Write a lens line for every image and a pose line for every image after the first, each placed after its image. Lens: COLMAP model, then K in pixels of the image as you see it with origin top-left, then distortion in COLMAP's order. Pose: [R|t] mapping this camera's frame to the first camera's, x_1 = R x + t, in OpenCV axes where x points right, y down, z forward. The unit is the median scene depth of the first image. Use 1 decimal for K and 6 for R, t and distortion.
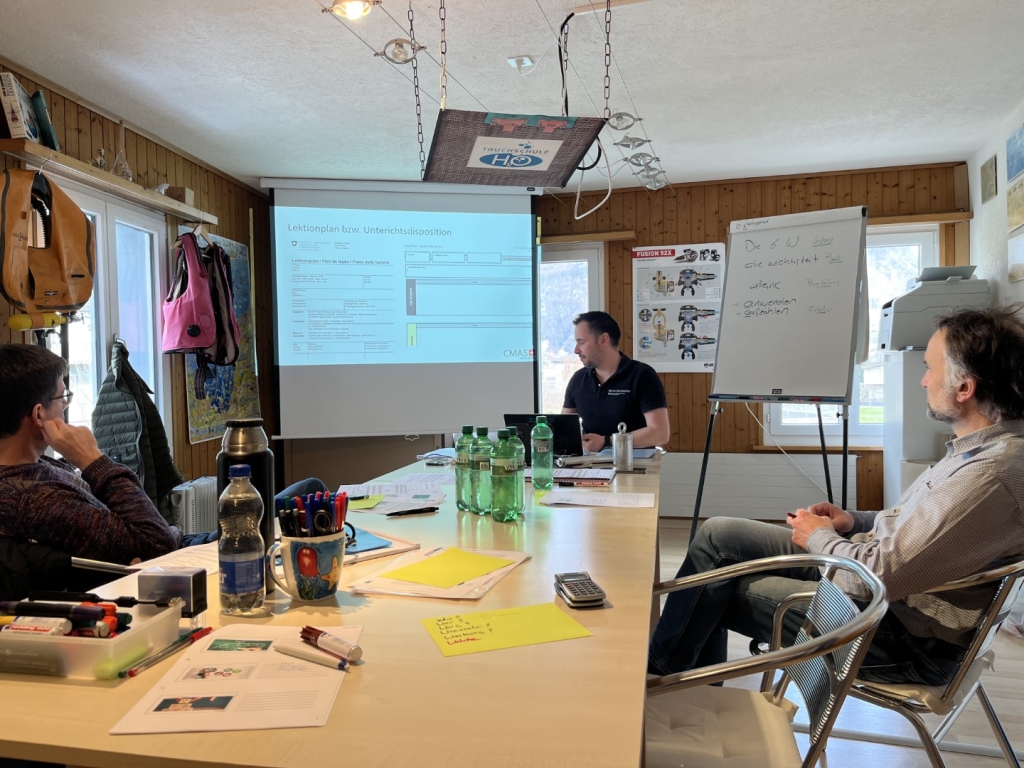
lens RADIAL K [[769.1, 0, 515.5], [0, 769.1, 387.0], [0, 0, 1]] dist [0.067634, -0.096756]
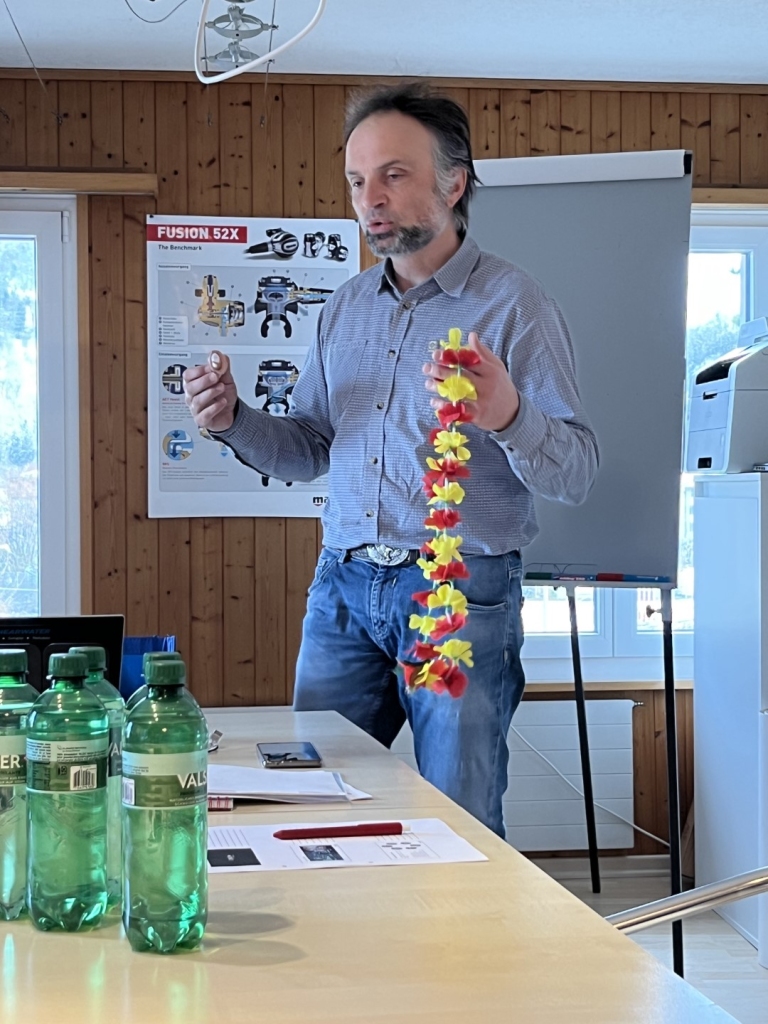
lens RADIAL K [[1687.4, 0, 364.0], [0, 1687.4, 511.6], [0, 0, 1]] dist [0.198730, -0.952508]
pose [[0.930919, 0.010855, 0.365065, -0.090465], [-0.000479, 0.999594, -0.028502, 0.005865], [-0.365226, 0.026359, 0.930546, 0.140787]]
